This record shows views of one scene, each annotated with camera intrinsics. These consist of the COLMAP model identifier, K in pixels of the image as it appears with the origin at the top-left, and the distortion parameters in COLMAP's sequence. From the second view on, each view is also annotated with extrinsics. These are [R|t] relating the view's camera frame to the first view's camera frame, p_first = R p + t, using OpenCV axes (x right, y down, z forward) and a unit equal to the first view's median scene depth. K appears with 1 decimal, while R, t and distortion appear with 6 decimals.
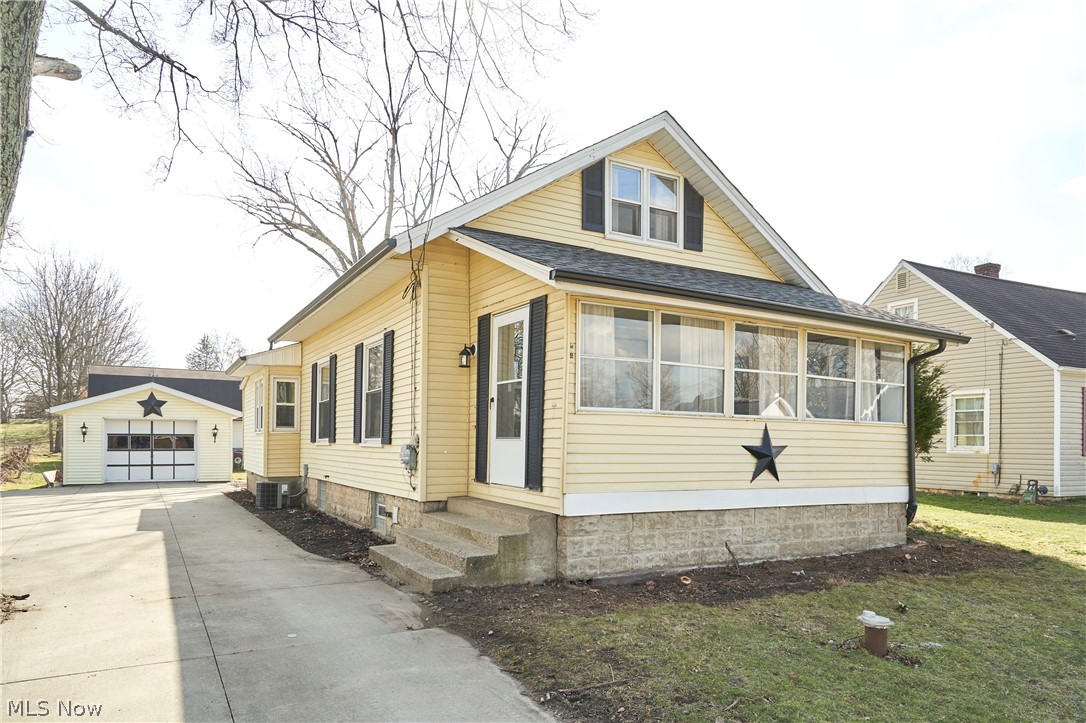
lens RADIAL K [[687.7, 0, 536.0], [0, 687.7, 440.5], [0, 0, 1]] dist [0.006439, 0.005836]
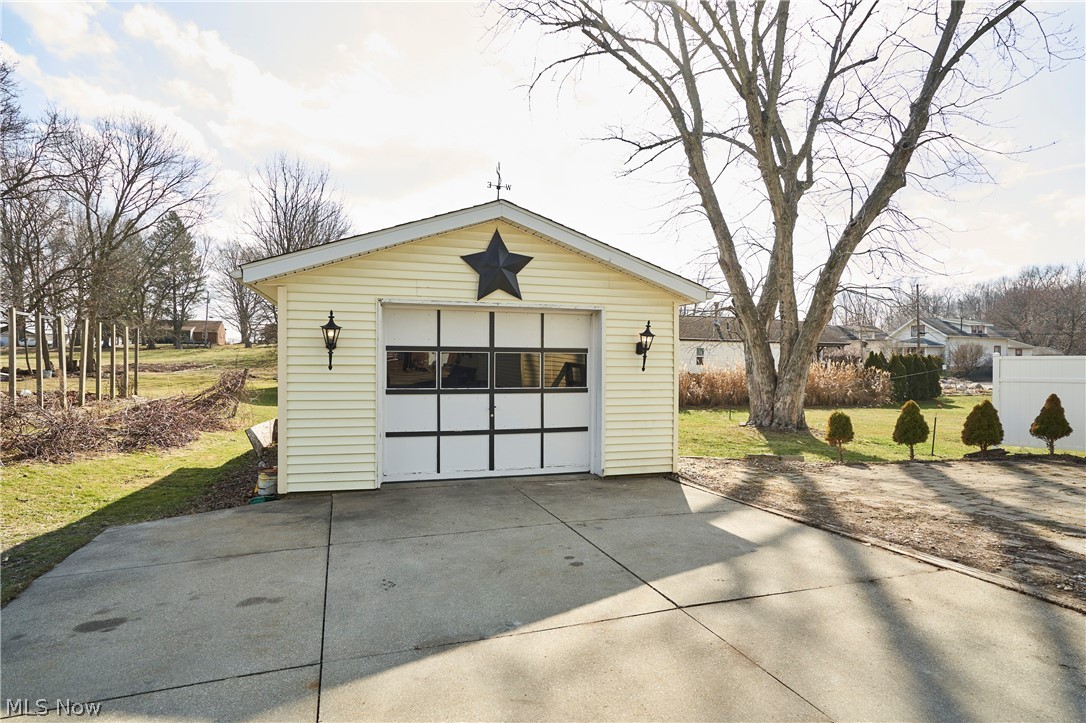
lens RADIAL K [[611.0, 0, 542.6], [0, 611.0, 361.9], [0, 0, 1]] dist [-0.002772, -0.000101]
pose [[0.977306, 0.000068, -0.211830, -0.875514], [-0.000363, 0.999999, -0.001351, -0.002349], [0.211830, 0.001398, 0.977306, 1.302592]]
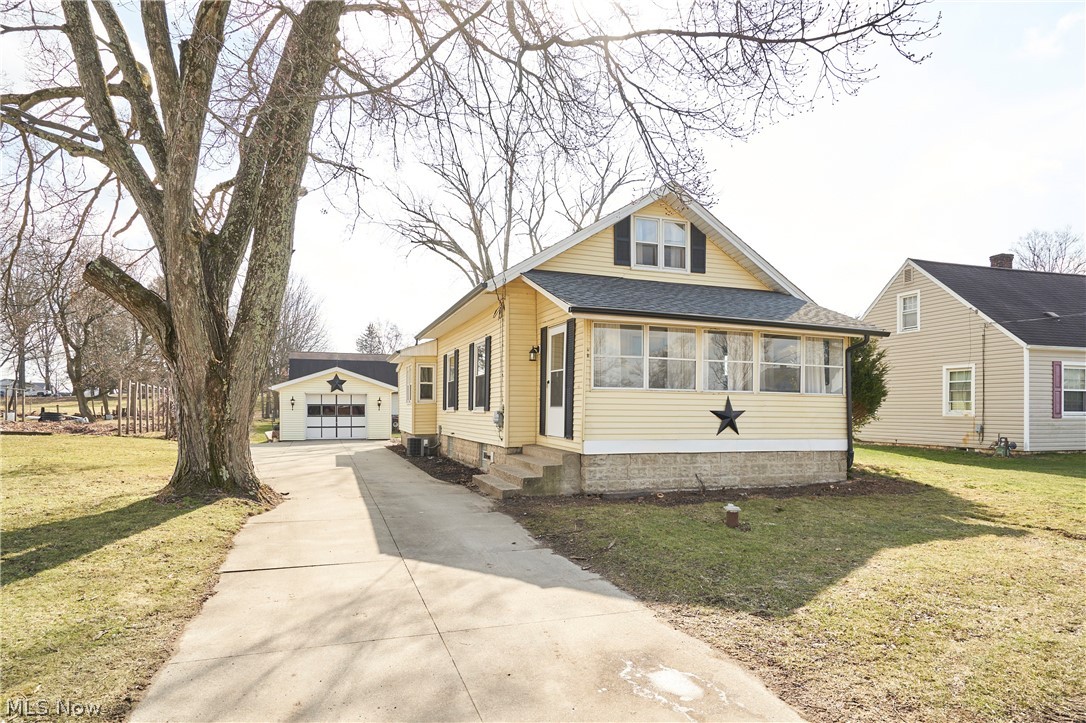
lens RADIAL K [[634.9, 0, 550.7], [0, 634.9, 399.1], [0, 0, 1]] dist [-0.008676, -0.000512]
pose [[0.985749, -0.007698, -0.168047, 0.148178], [0.005512, 0.999894, -0.013468, -0.000820], [0.168133, 0.012350, 0.985687, -0.336855]]
